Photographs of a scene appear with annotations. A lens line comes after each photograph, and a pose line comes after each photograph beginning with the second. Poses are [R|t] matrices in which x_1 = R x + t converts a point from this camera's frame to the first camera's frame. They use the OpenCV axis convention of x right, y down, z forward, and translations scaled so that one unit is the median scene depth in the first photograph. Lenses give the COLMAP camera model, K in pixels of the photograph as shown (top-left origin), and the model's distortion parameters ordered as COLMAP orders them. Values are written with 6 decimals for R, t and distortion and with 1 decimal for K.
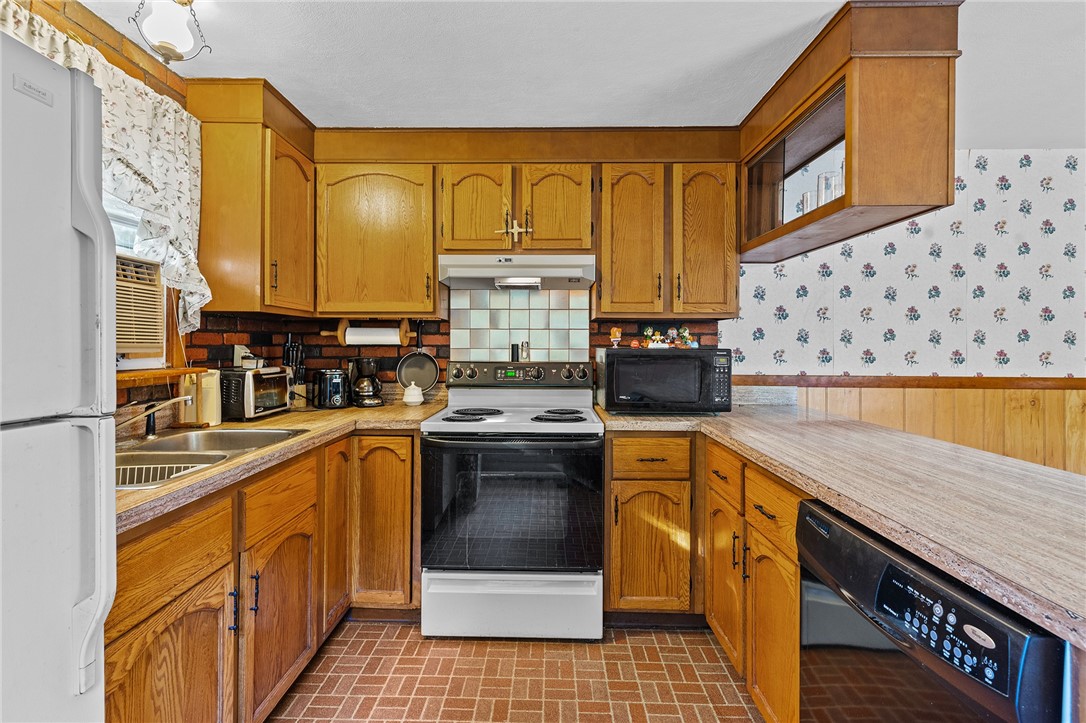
lens RADIAL K [[539.4, 0, 523.2], [0, 539.4, 330.9], [0, 0, 1]] dist [0.000906, 0.000009]
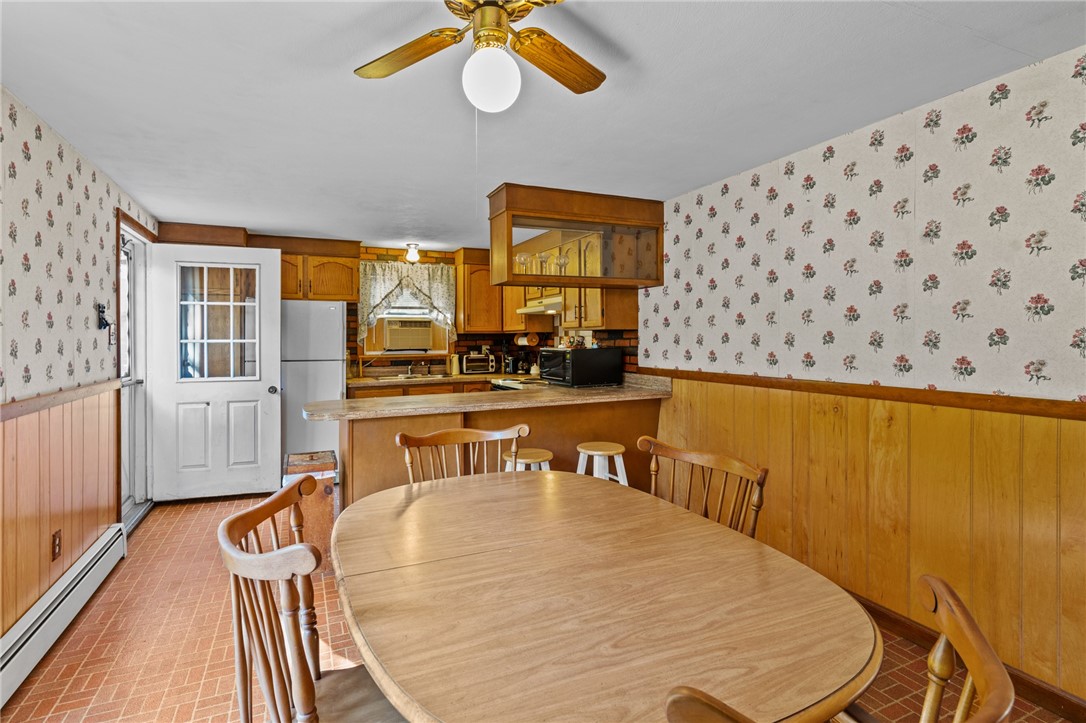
lens RADIAL K [[539.4, 0, 554.7], [0, 539.4, 340.8], [0, 0, 1]] dist [0.000906, 0.000009]
pose [[0.463768, -0.003628, -0.885949, 1.544001], [0.003410, 0.999992, -0.002310, 0.014911], [0.885950, -0.001950, 0.463777, 0.135761]]
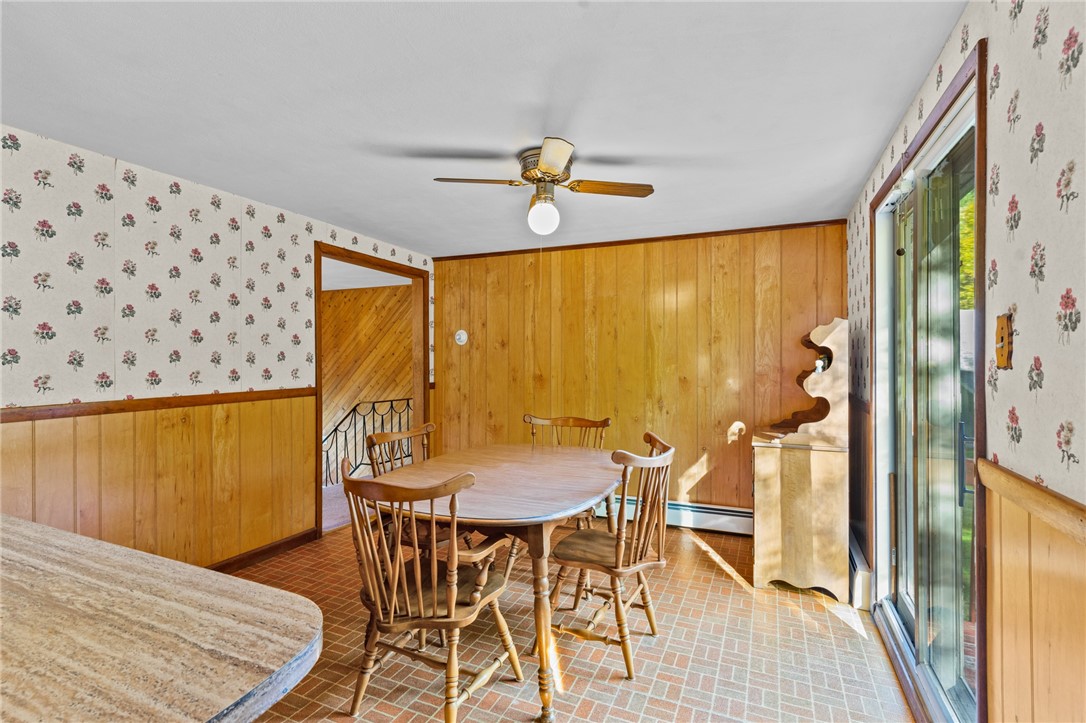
lens RADIAL K [[525.5, 0, 535.1], [0, 525.5, 357.1], [0, 0, 1]] dist [-0.010973, -0.000306]
pose [[0.363081, -0.008687, 0.931717, 0.242941], [0.000376, 0.999958, 0.009177, 0.001297], [-0.931757, -0.002982, 0.363069, -0.009297]]
